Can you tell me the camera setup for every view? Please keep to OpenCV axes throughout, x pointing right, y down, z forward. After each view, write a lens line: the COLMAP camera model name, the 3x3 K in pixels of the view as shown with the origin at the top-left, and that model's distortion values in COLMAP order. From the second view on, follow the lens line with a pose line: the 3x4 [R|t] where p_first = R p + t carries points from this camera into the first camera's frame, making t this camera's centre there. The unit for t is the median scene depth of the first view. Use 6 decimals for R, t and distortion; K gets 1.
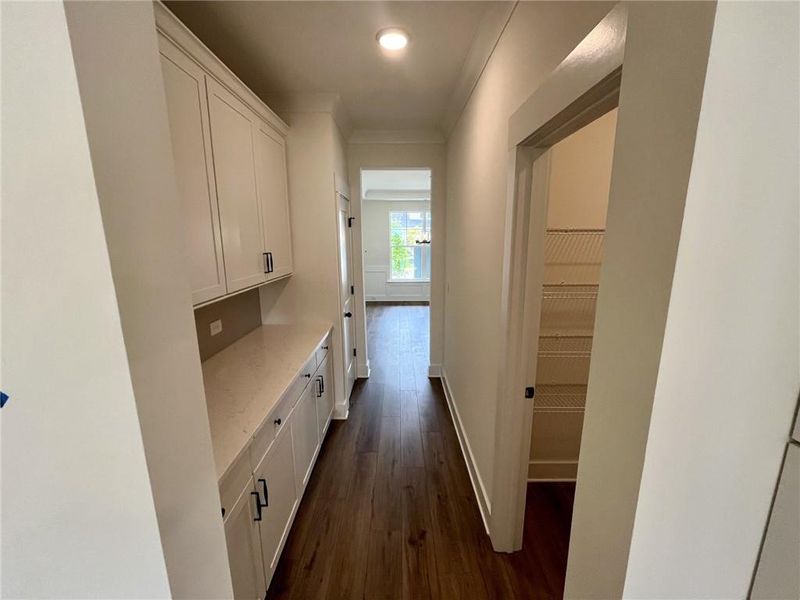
lens RADIAL K [[328.5, 0, 393.2], [0, 328.5, 300.9], [0, 0, 1]] dist [-0.000536, -0.000200]
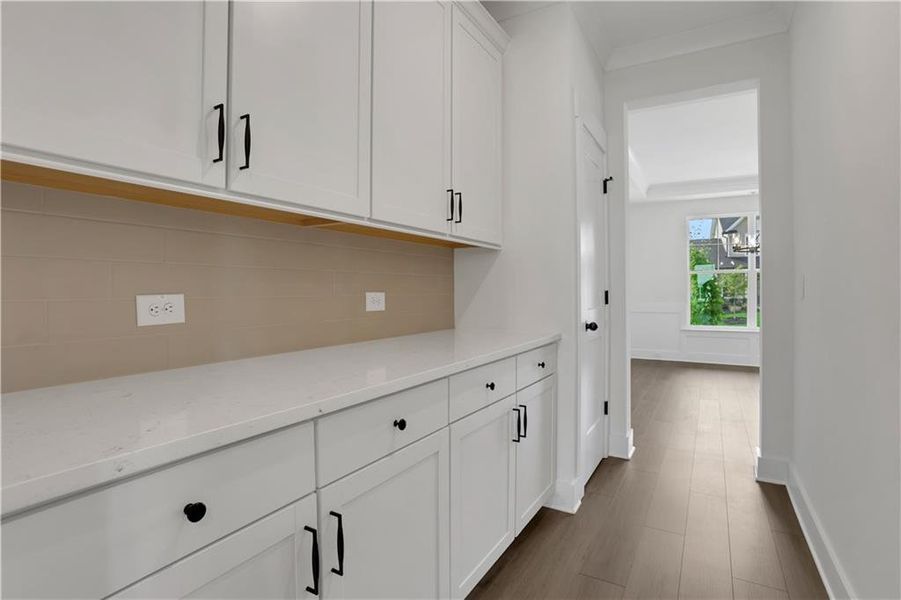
lens RADIAL K [[428.0, 0, 451.1], [0, 428.0, 298.3], [0, 0, 1]] dist [-0.050068, 0.010769]
pose [[0.863888, 0.010758, -0.503570, 0.023913], [-0.109131, 0.980021, -0.166281, 0.134086], [0.491720, 0.198603, 0.847802, 0.218731]]
